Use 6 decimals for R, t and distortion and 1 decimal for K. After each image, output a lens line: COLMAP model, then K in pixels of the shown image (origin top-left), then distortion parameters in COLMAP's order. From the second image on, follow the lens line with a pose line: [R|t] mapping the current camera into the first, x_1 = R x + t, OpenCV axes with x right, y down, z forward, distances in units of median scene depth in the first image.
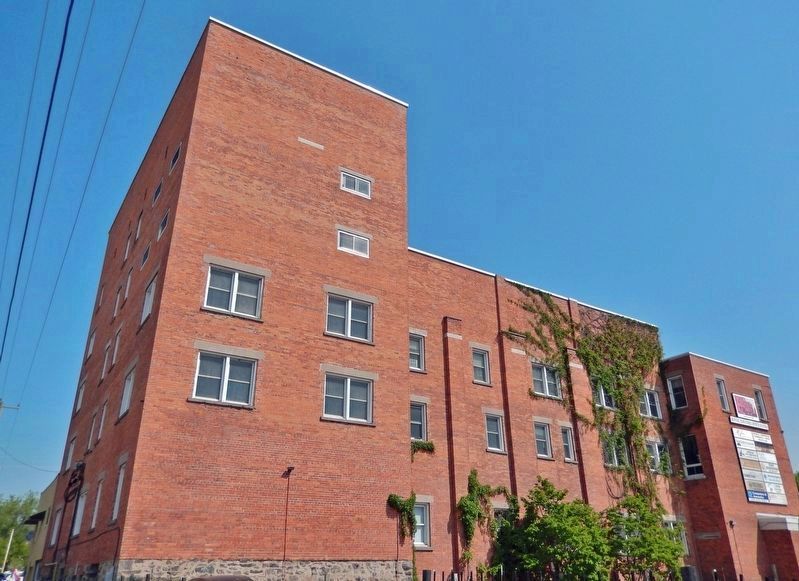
lens RADIAL K [[615.0, 0, 399.5], [0, 615.0, 290.5], [0, 0, 1]] dist [0.006937, -0.001503]
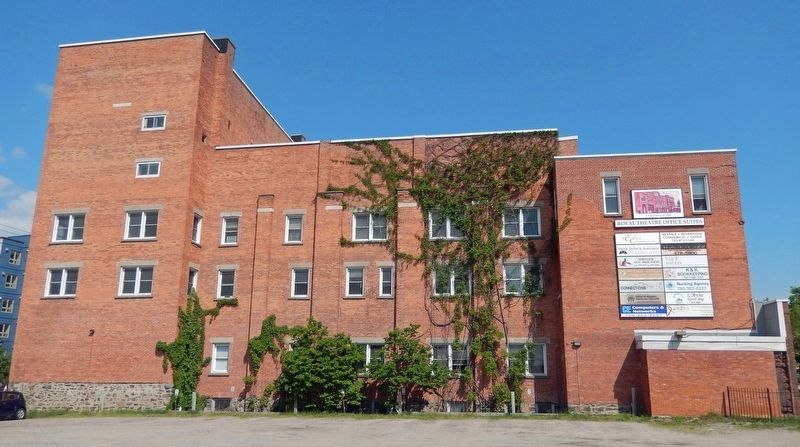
lens RADIAL K [[642.3, 0, 400.0], [0, 642.3, 223.5], [0, 0, 1]] dist [-0.006973, -0.001758]
pose [[0.734317, -0.157764, -0.660219, 1.032956], [0.274001, 0.958749, 0.075653, 0.070634], [0.621049, -0.236454, 0.747253, 0.189772]]
